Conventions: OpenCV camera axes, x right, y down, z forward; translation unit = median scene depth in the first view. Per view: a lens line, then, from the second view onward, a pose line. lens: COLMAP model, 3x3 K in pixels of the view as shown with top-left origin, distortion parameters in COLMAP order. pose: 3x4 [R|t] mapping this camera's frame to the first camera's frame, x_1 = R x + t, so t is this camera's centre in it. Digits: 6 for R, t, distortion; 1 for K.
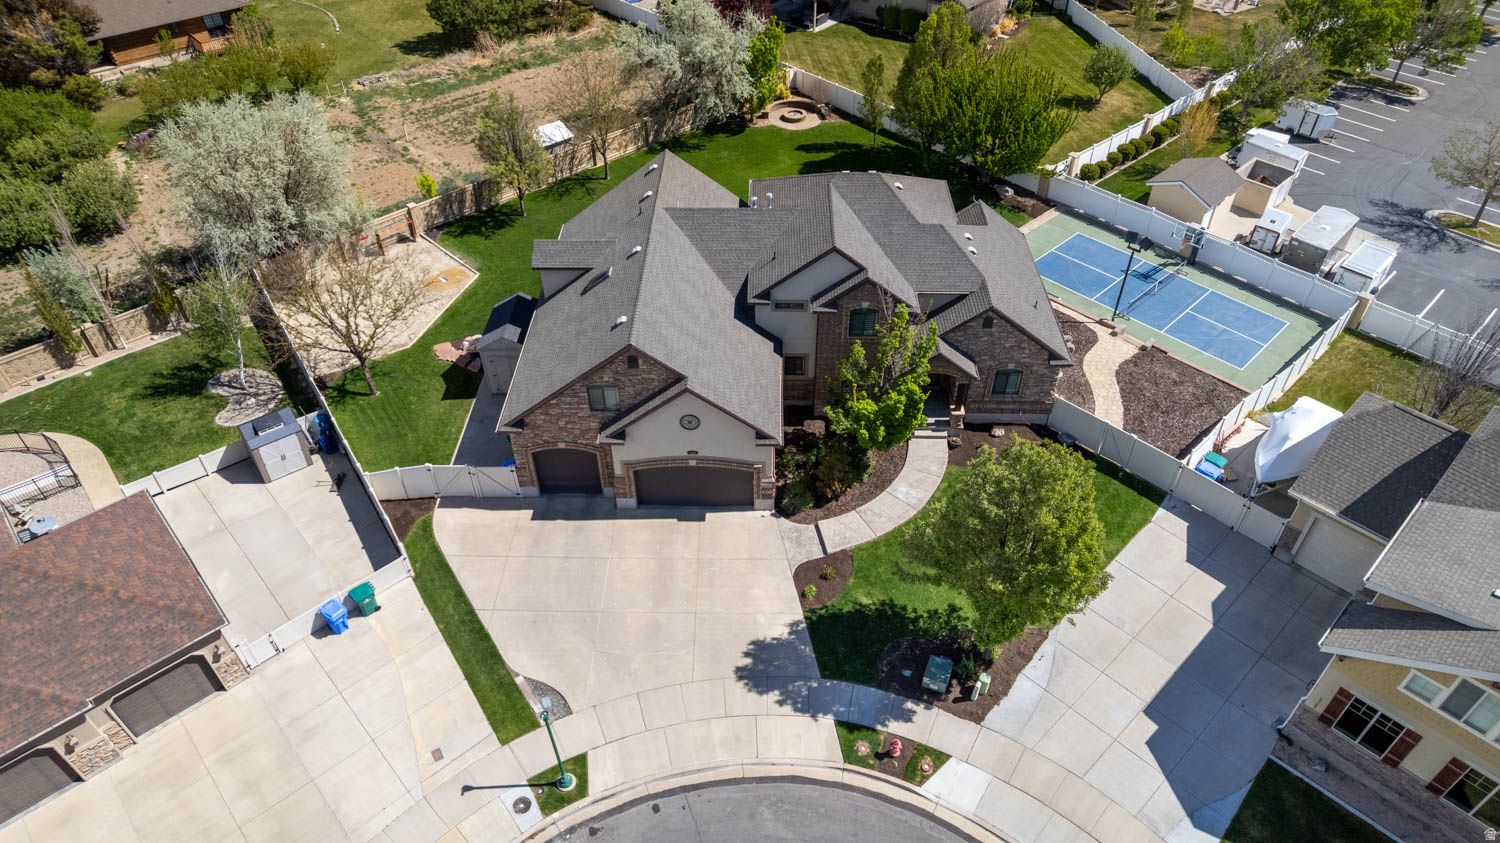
lens RADIAL K [[954.0, 0, 755.2], [0, 954.0, 427.6], [0, 0, 1]] dist [-0.070226, 0.062484]
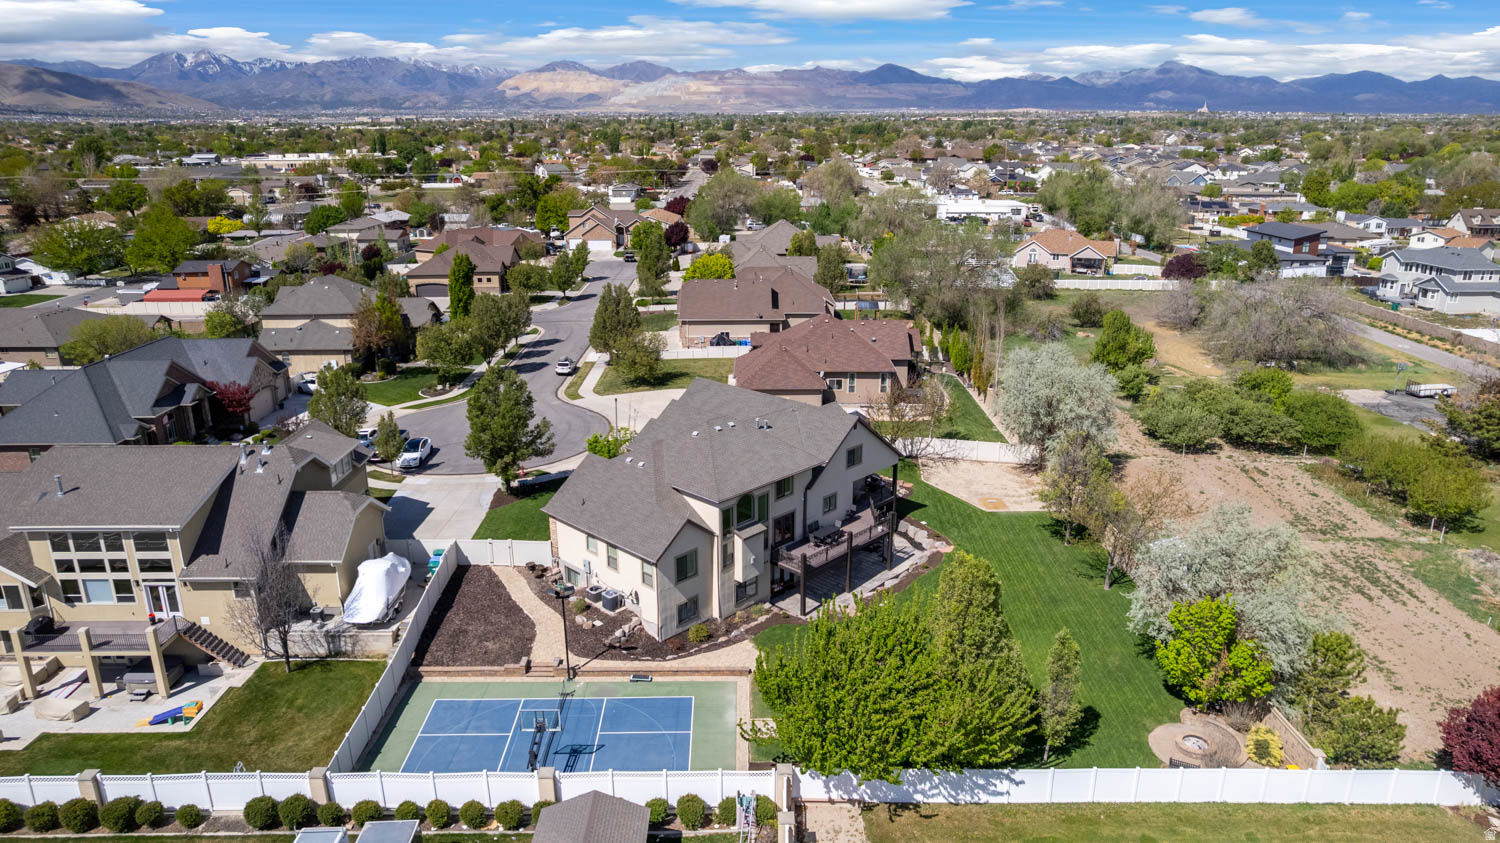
lens RADIAL K [[960.0, 0, 752.2], [0, 960.0, 429.6], [0, 0, 1]] dist [-0.074619, 0.065038]
pose [[-0.681360, 0.224688, -0.696609, 1.217695], [-0.481831, 0.578738, 0.657952, -1.387967], [0.550988, 0.783950, -0.286067, 1.640535]]
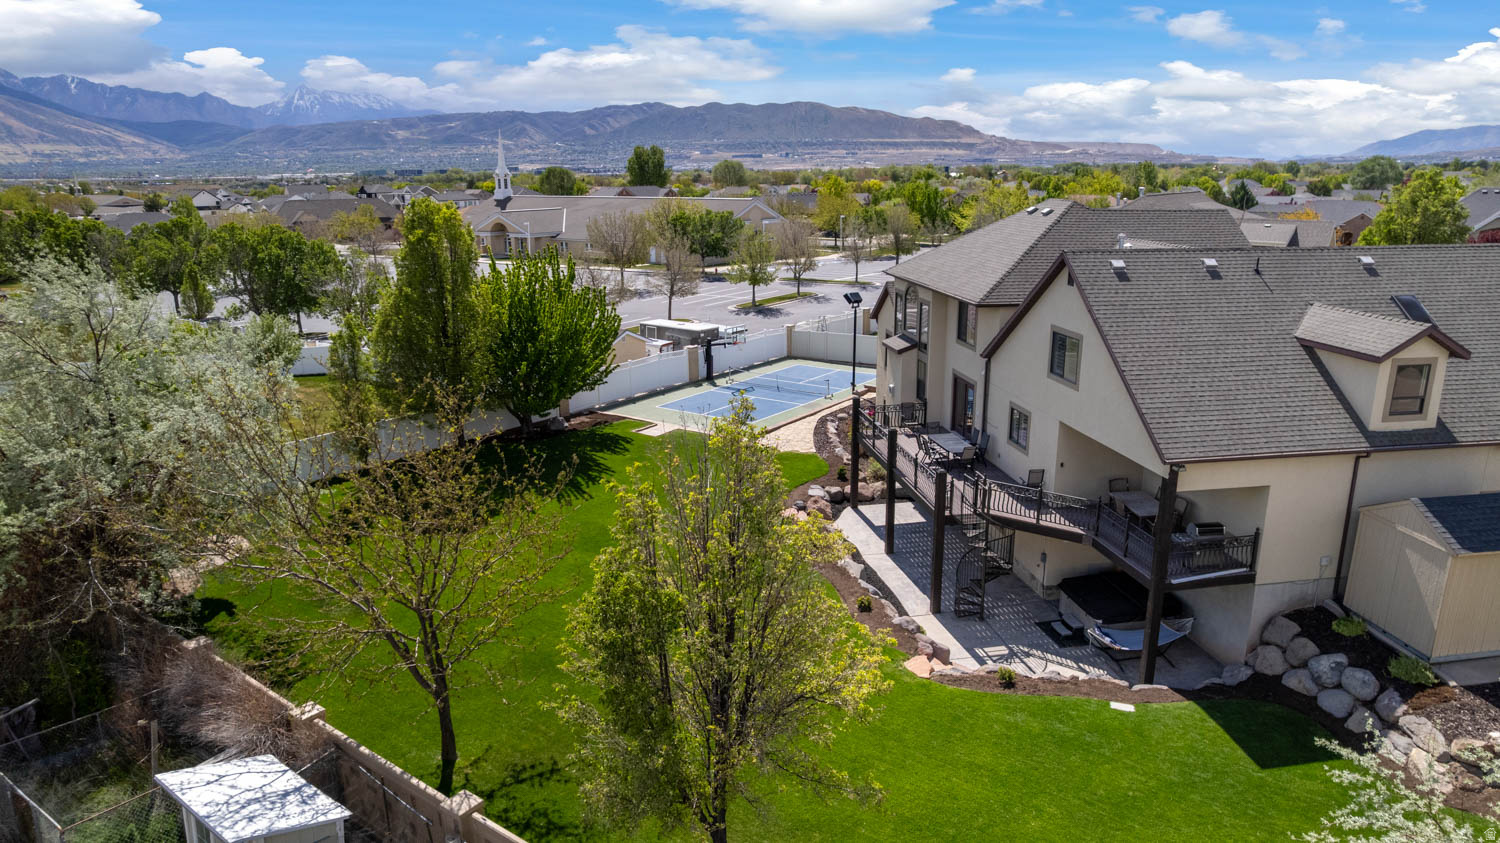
lens RADIAL K [[954.0, 0, 755.2], [0, 954.0, 427.6], [0, 0, 1]] dist [-0.070226, 0.062484]
pose [[-0.180718, -0.256038, 0.949624, -0.747147], [0.653748, 0.690087, 0.310473, -0.628648], [-0.734816, 0.676923, 0.042673, 1.453603]]
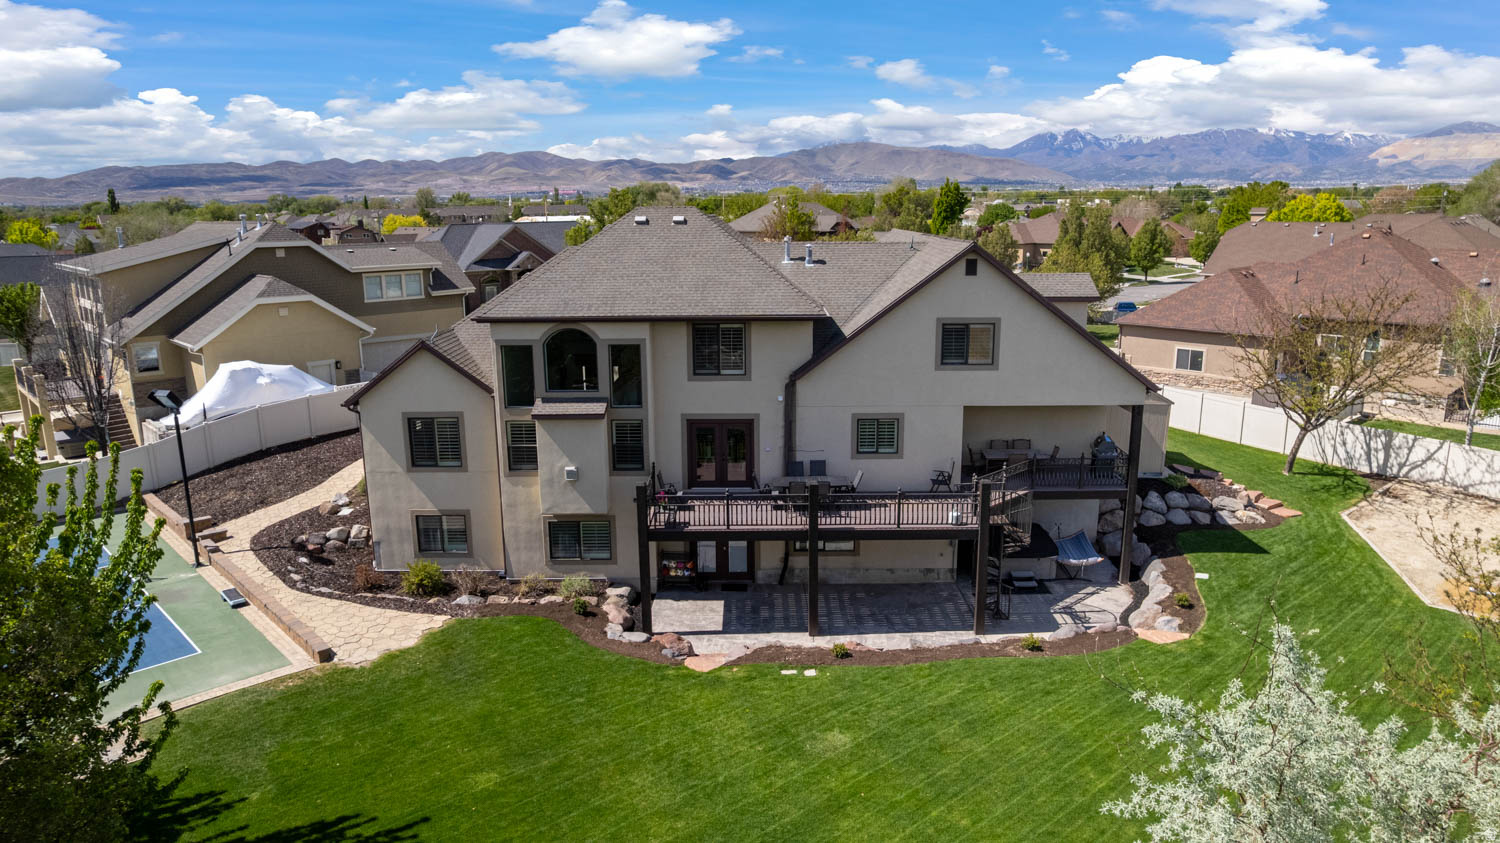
lens RADIAL K [[960.0, 0, 752.2], [0, 960.0, 429.6], [0, 0, 1]] dist [-0.074619, 0.065038]
pose [[-0.999924, 0.011140, -0.005292, 0.054723], [0.002122, 0.578068, 0.815986, -0.858621], [0.012149, 0.815913, -0.578047, 1.755562]]
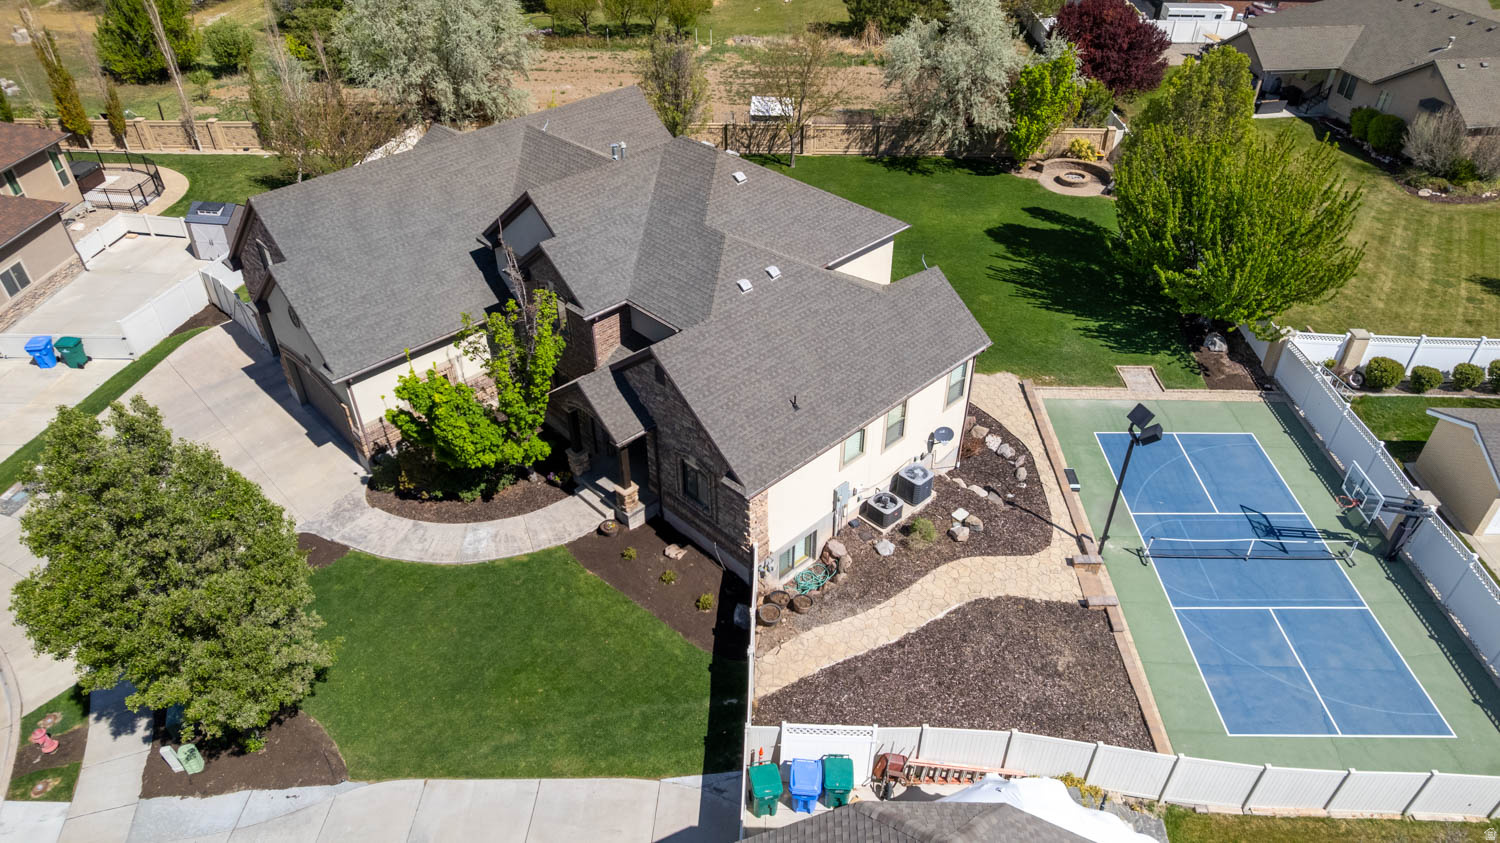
lens RADIAL K [[954.0, 0, 755.2], [0, 954.0, 427.6], [0, 0, 1]] dist [-0.070226, 0.062484]
pose [[0.711384, 0.421505, -0.562376, 0.722556], [-0.464449, 0.882508, 0.073936, -0.167853], [0.527465, 0.208598, 0.823570, 0.524809]]
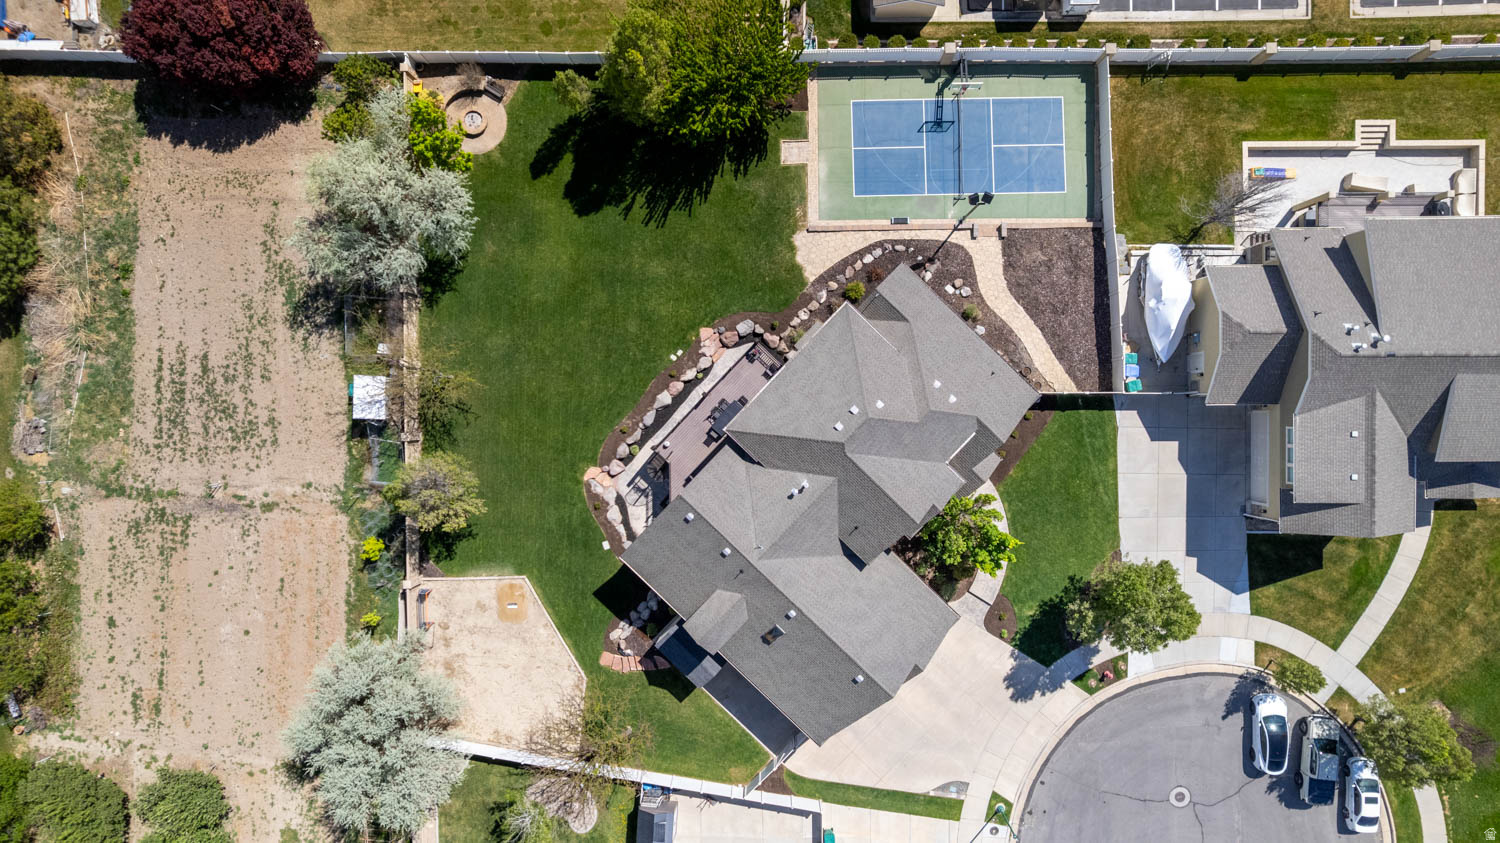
lens RADIAL K [[960.0, 0, 752.2], [0, 960.0, 429.6], [0, 0, 1]] dist [-0.074619, 0.065038]
pose [[0.680641, -0.732434, -0.016386, 0.044443], [0.497117, 0.445303, 0.744701, -1.372221], [-0.538148, -0.515019, 0.667197, 0.311035]]
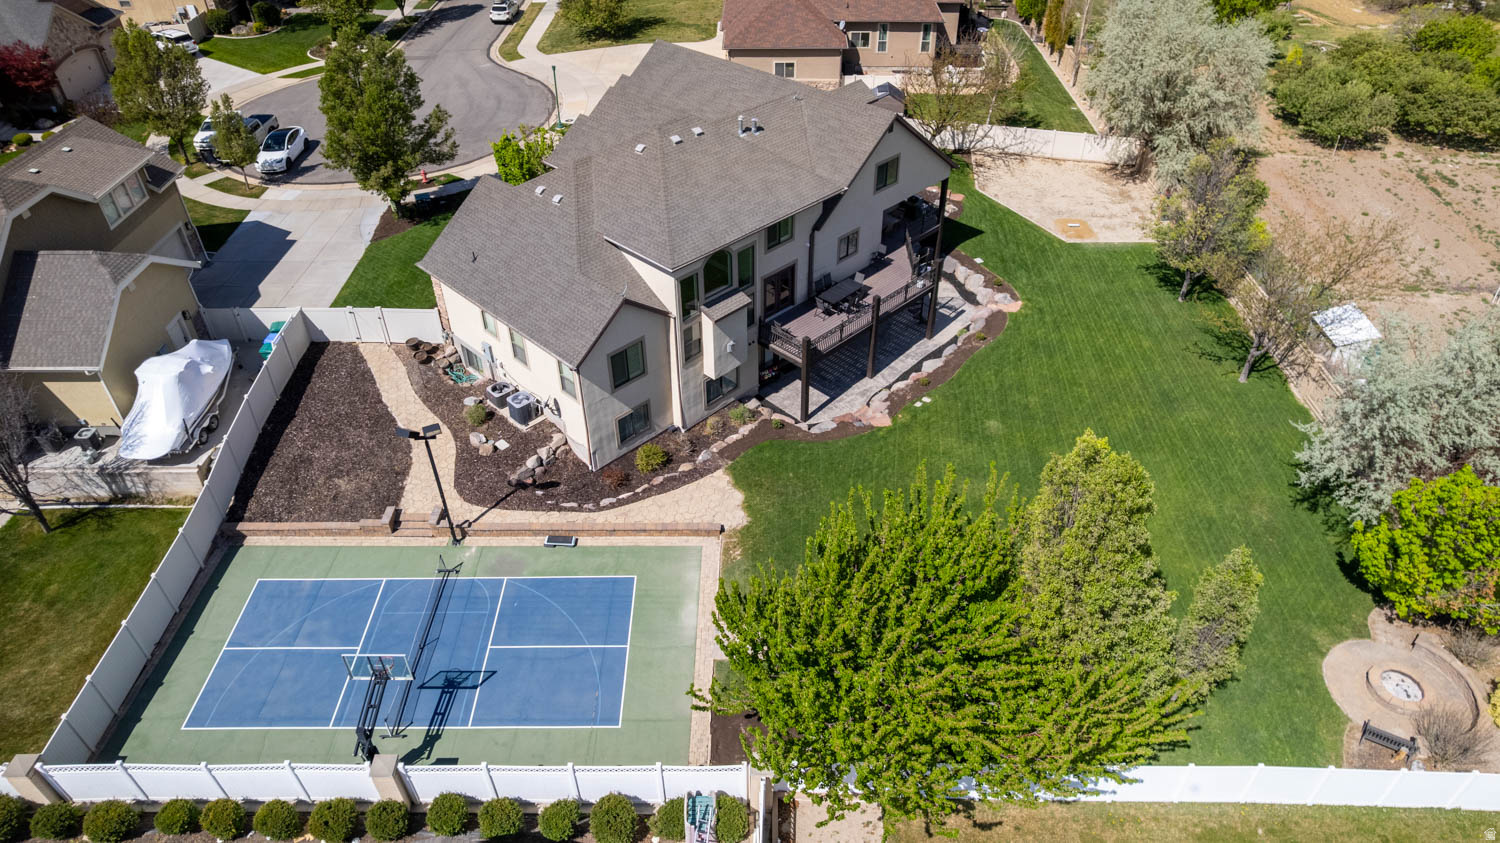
lens RADIAL K [[960.0, 0, 752.2], [0, 960.0, 429.6], [0, 0, 1]] dist [-0.074619, 0.065038]
pose [[-0.690609, 0.457908, -0.559803, 0.791500], [-0.472513, 0.300318, 0.828577, -1.091035], [0.547531, 0.836737, 0.008965, 1.442344]]
